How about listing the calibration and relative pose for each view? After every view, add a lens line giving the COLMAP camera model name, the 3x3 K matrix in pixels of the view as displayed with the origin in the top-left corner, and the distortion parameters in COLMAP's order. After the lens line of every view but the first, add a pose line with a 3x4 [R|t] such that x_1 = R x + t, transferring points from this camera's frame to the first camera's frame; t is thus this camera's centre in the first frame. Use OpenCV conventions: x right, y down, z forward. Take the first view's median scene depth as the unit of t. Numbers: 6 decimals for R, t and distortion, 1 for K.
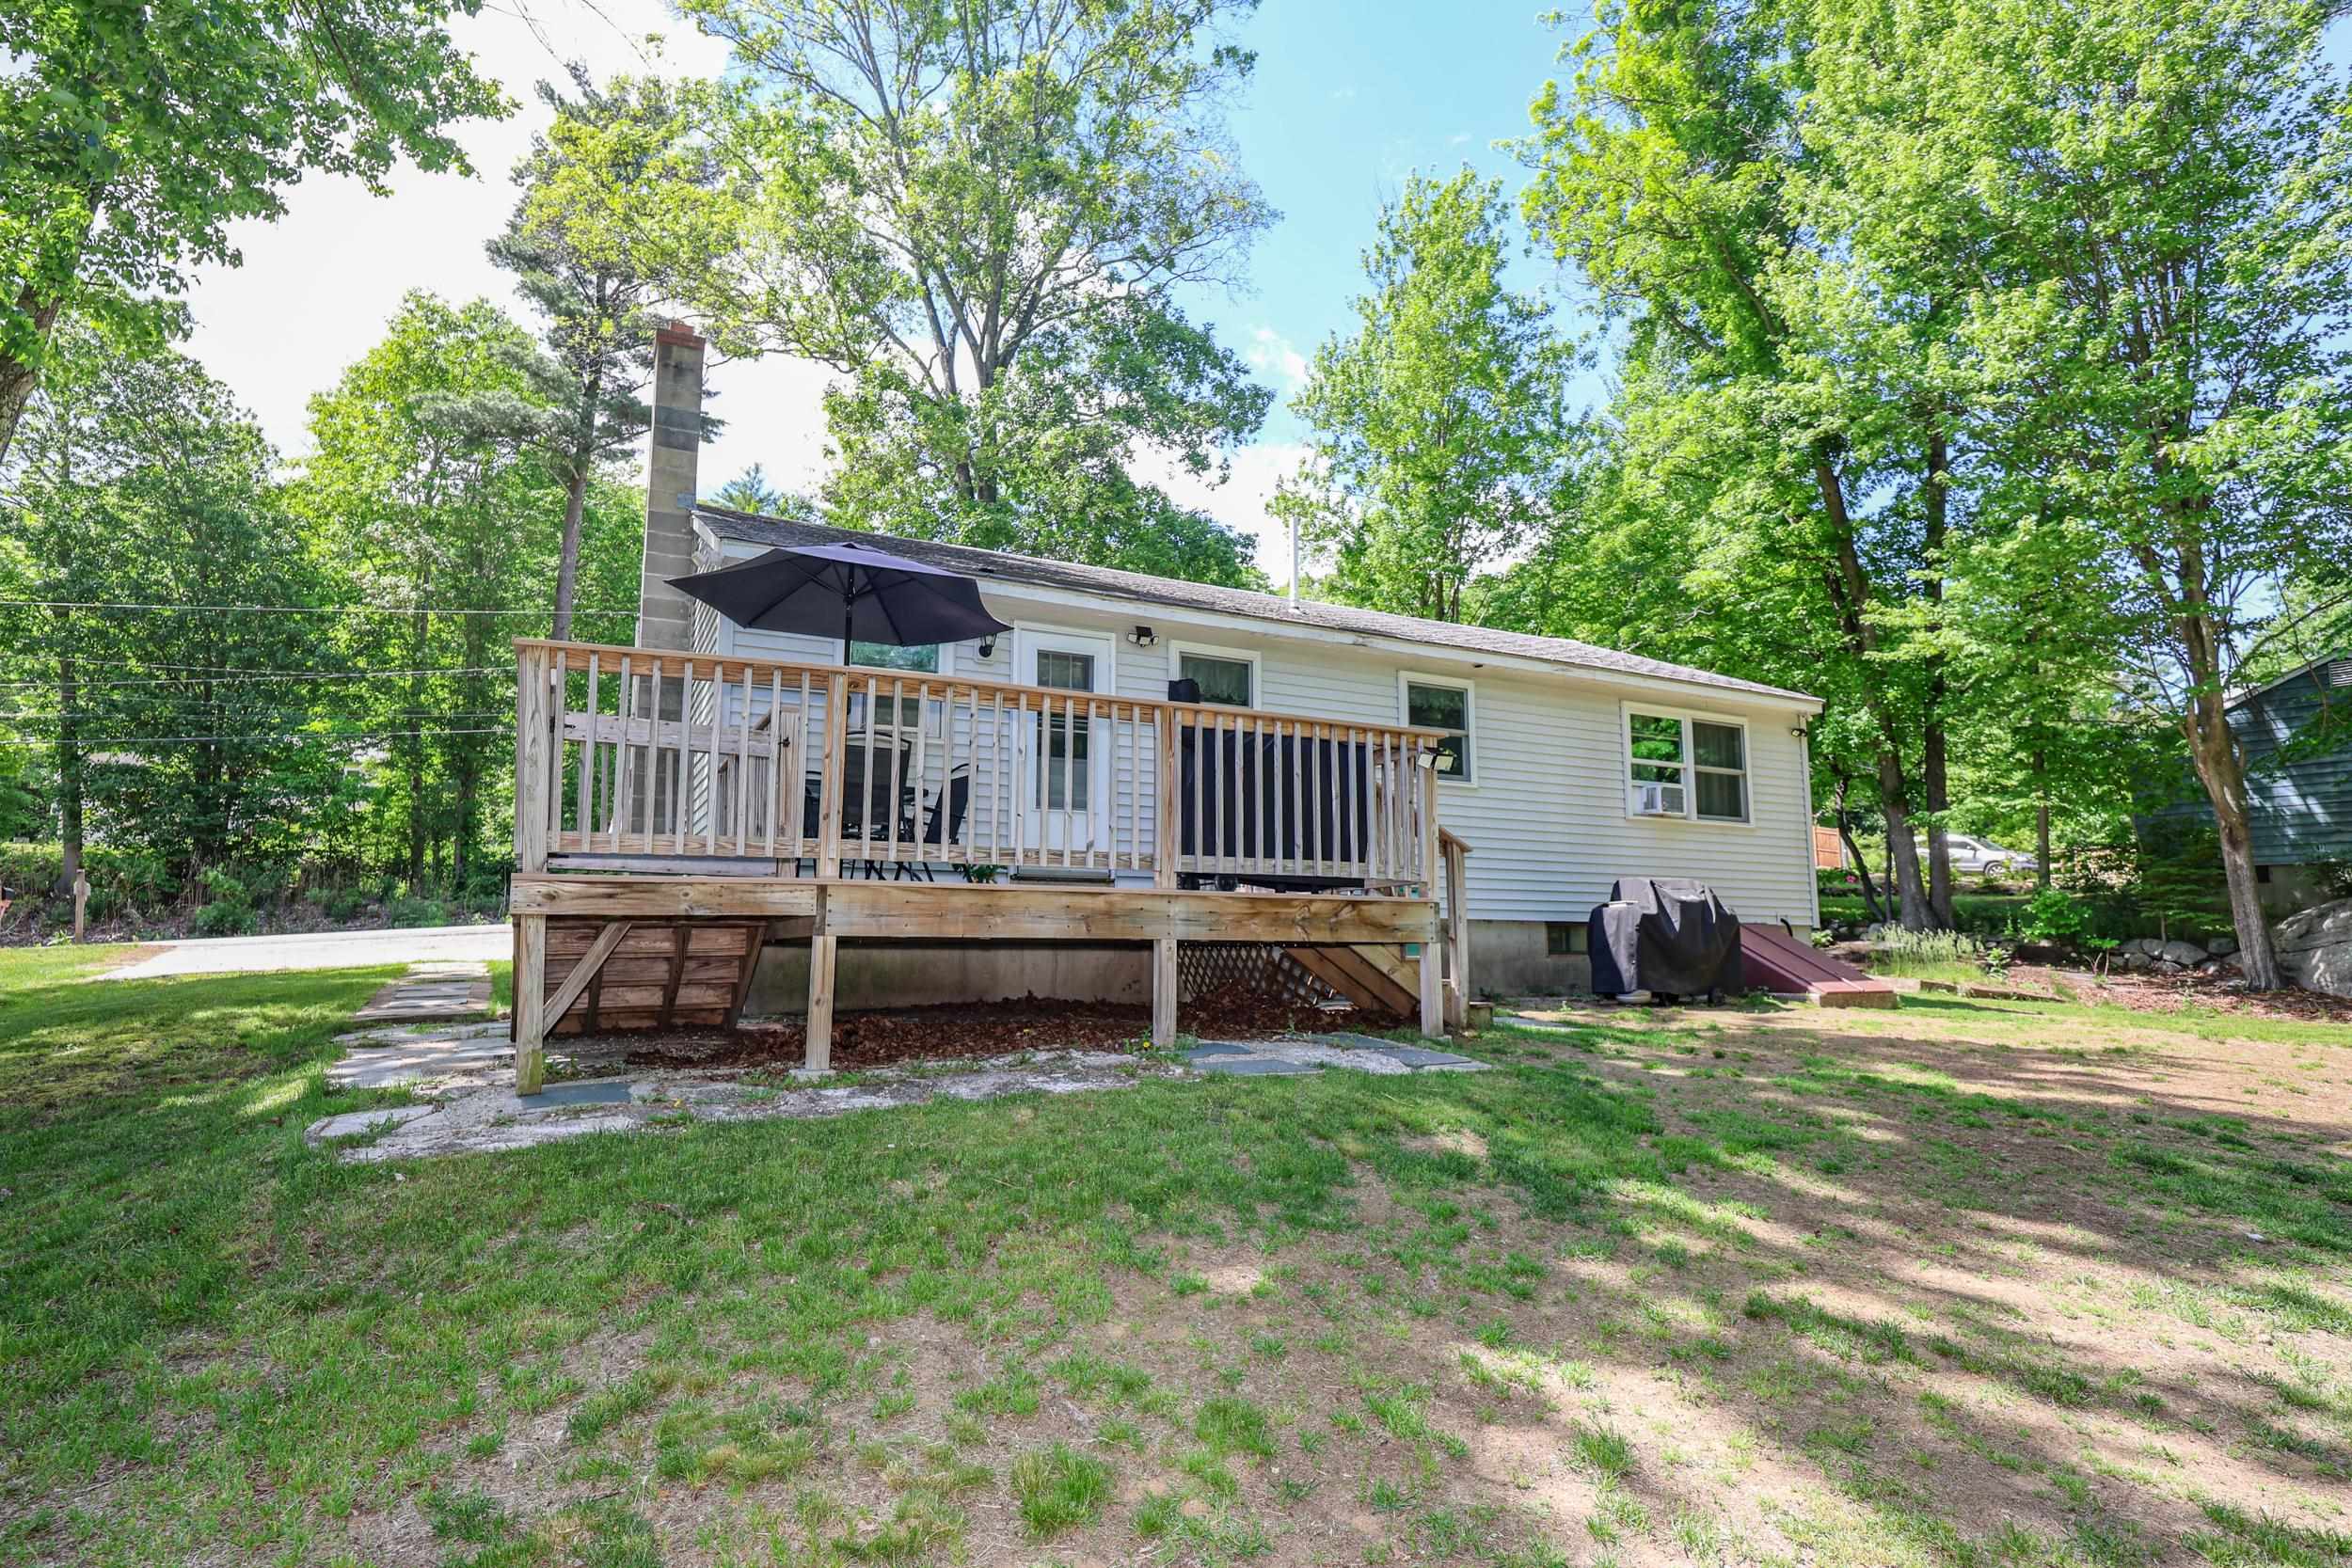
lens RADIAL K [[1175.7, 0, 1190.3], [0, 1175.7, 782.3], [0, 0, 1]] dist [0.004237, 0.001495]
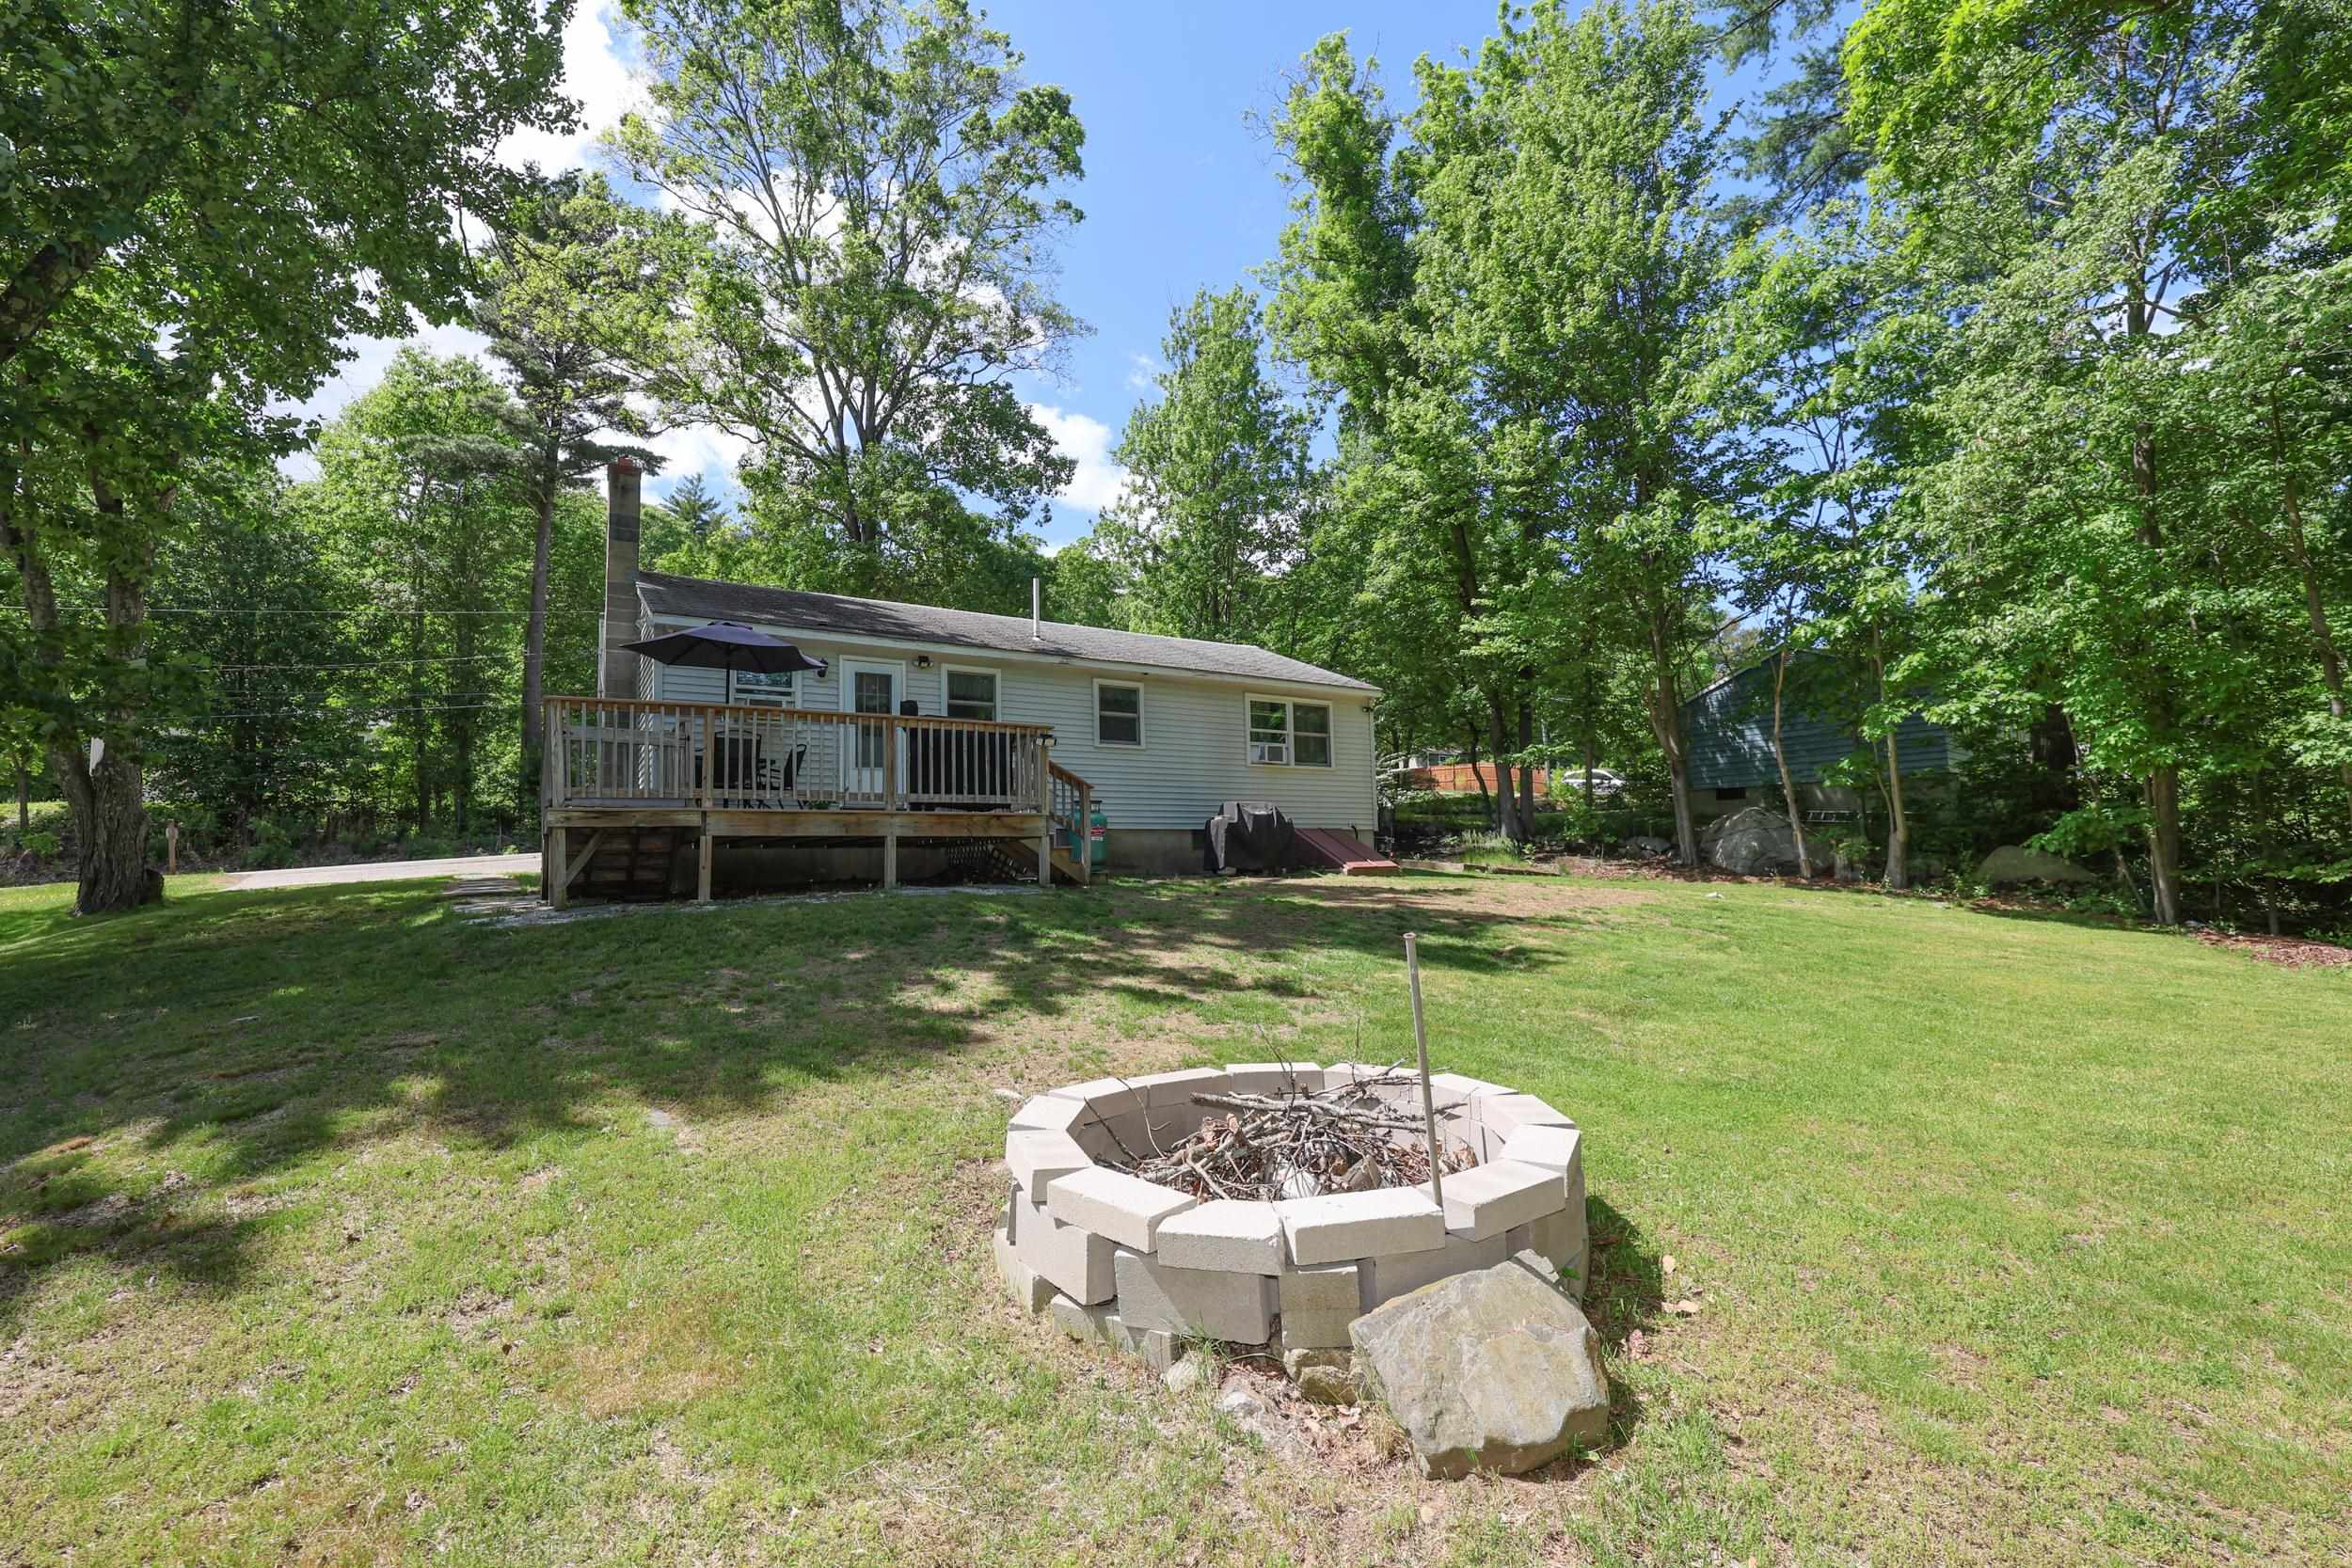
lens RADIAL K [[967.4, 0, 1173.0], [0, 967.4, 776.0], [0, 0, 1]] dist [0.001955, -0.000263]
pose [[0.995751, -0.016657, 0.090566, 0.071002], [0.012565, 0.998882, 0.045566, -0.008189], [-0.091224, -0.044234, 0.994848, -0.152223]]
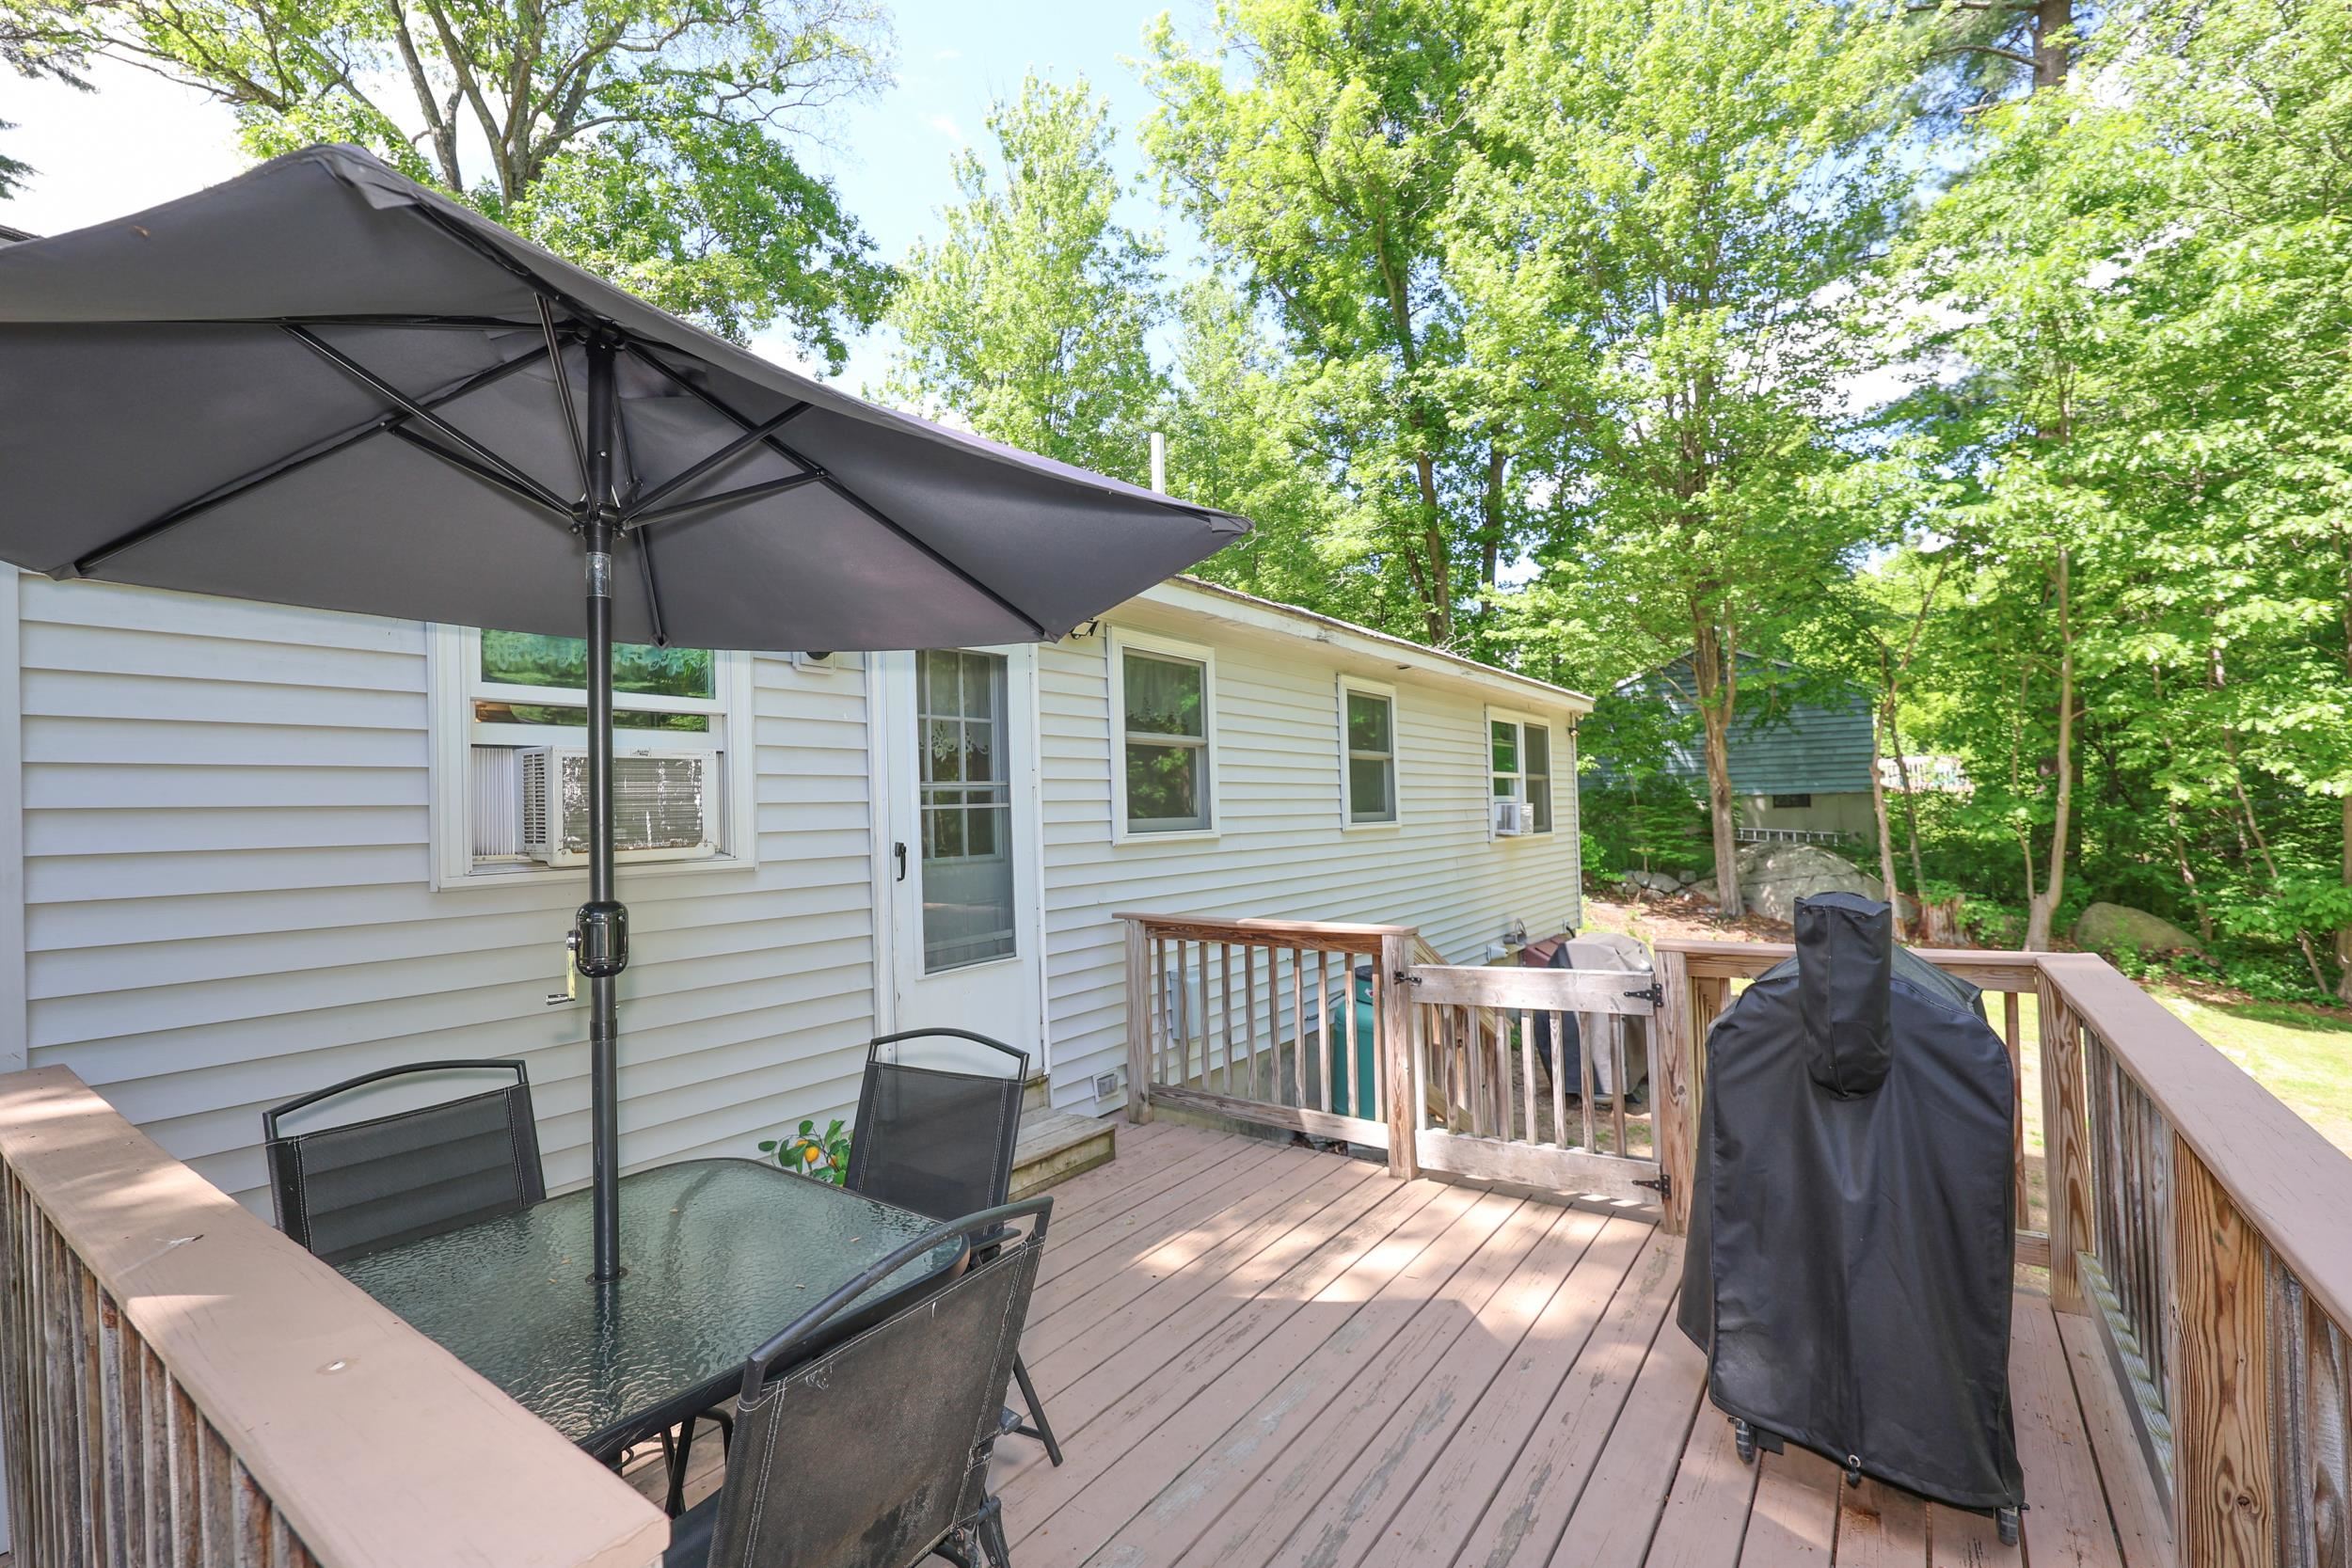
lens RADIAL K [[1001.6, 0, 1176.0], [0, 1001.6, 784.0], [0, 0, 1]] dist [0.003045, 0.000189]
pose [[0.901252, -0.011310, 0.433148, -0.076389], [-0.032823, 0.995005, 0.094276, -0.035883], [-0.432051, -0.099183, 0.896379, 0.213823]]
